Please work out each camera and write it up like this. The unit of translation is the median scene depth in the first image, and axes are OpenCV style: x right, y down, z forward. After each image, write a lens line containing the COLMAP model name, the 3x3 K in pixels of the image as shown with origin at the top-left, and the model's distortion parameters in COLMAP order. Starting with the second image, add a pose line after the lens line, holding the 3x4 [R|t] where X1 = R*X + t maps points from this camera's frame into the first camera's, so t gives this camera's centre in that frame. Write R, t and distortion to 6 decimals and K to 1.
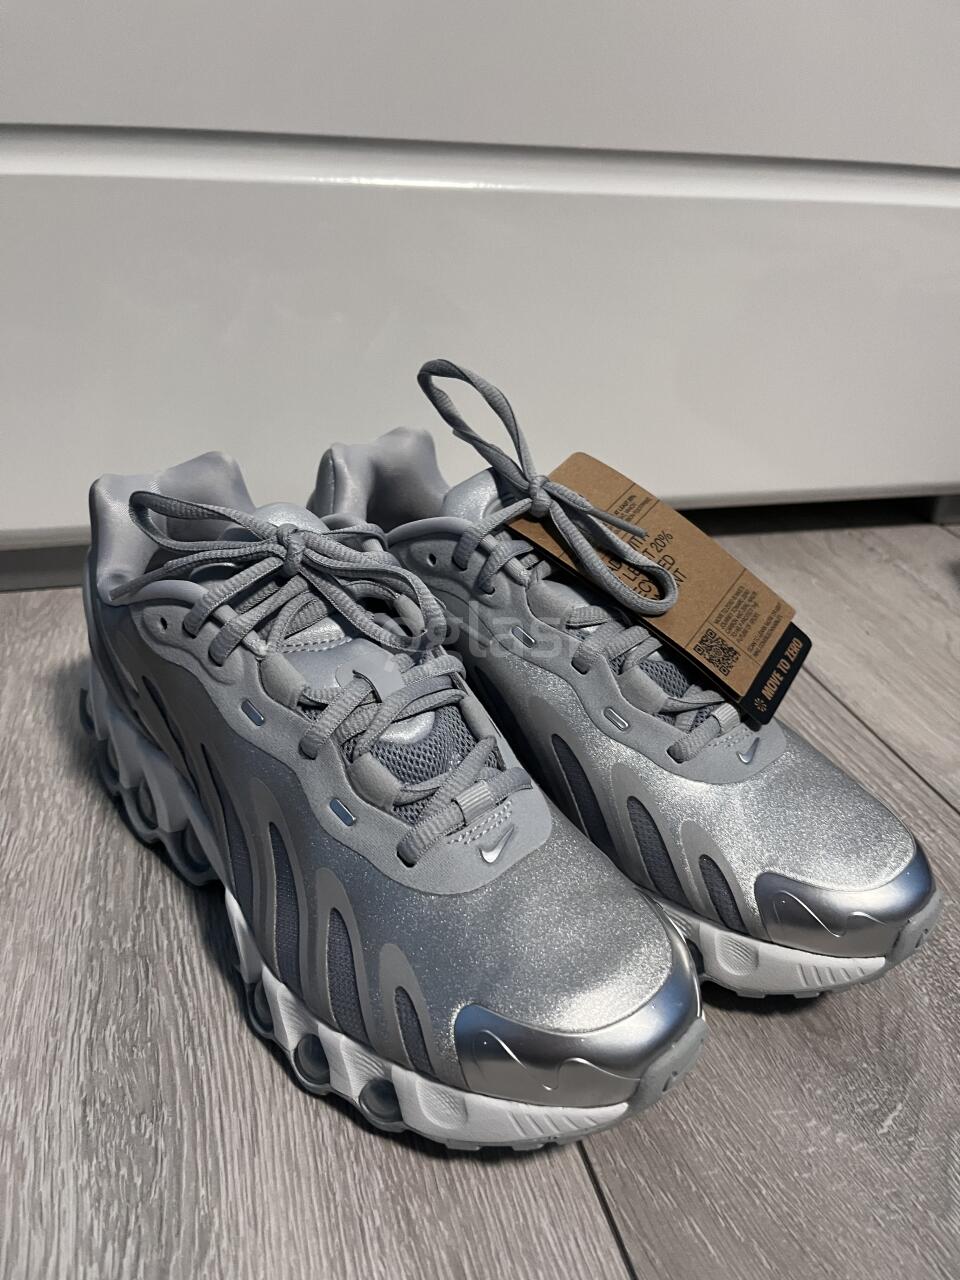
lens RADIAL K [[995.3, 0, 471.3], [0, 995.3, 642.8], [0, 0, 1]] dist [0.060554, -0.115412]
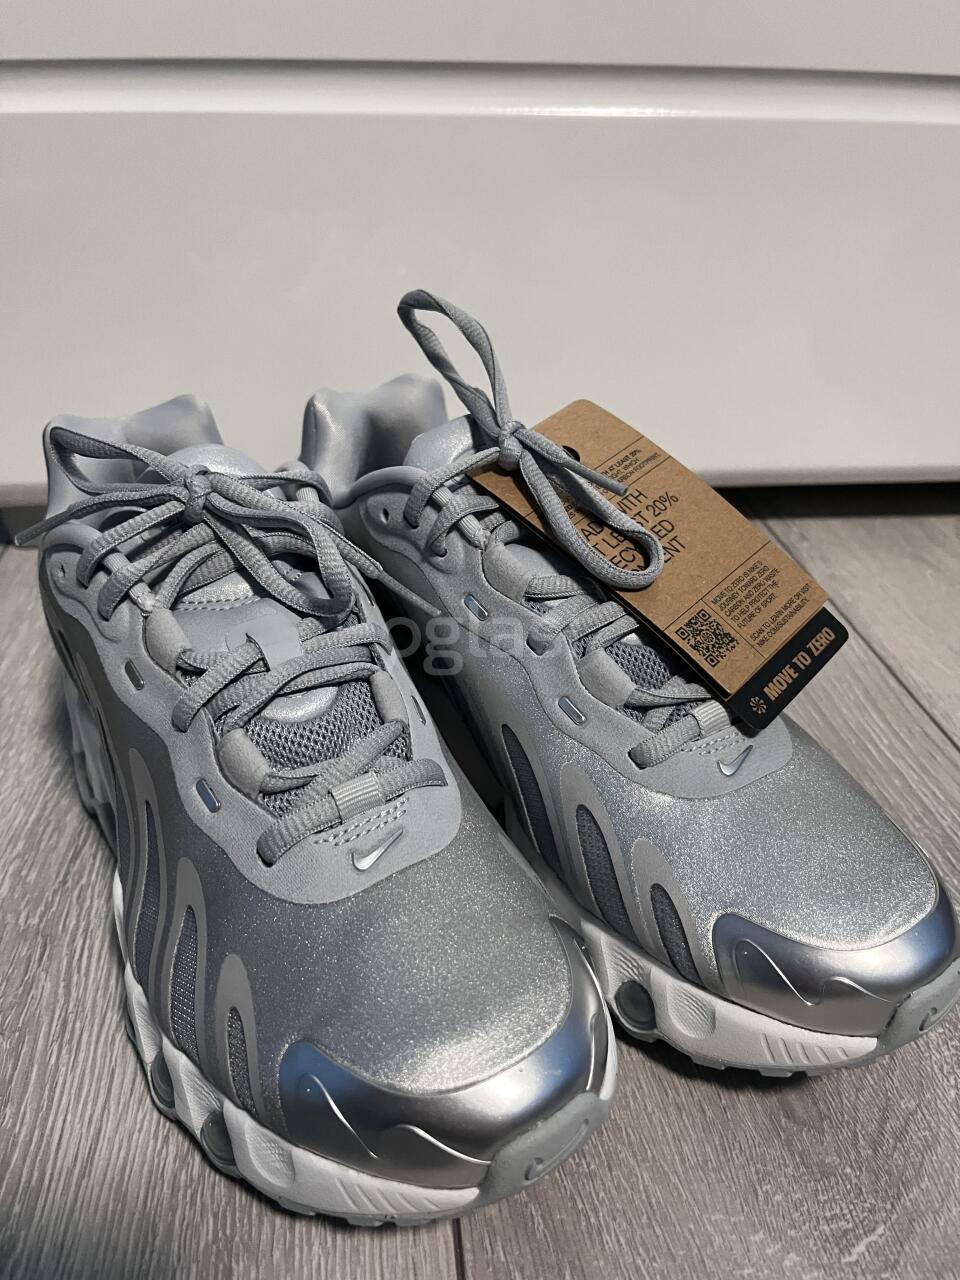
lens RADIAL K [[995.3, 0, 473.2], [0, 995.3, 630.9], [0, 0, 1]] dist [0.060554, -0.115412]
pose [[0.983344, 0.051558, -0.174289, 0.216735], [-0.051948, 0.998647, 0.002322, 0.012768], [0.174172, 0.006771, 0.984692, 0.173245]]
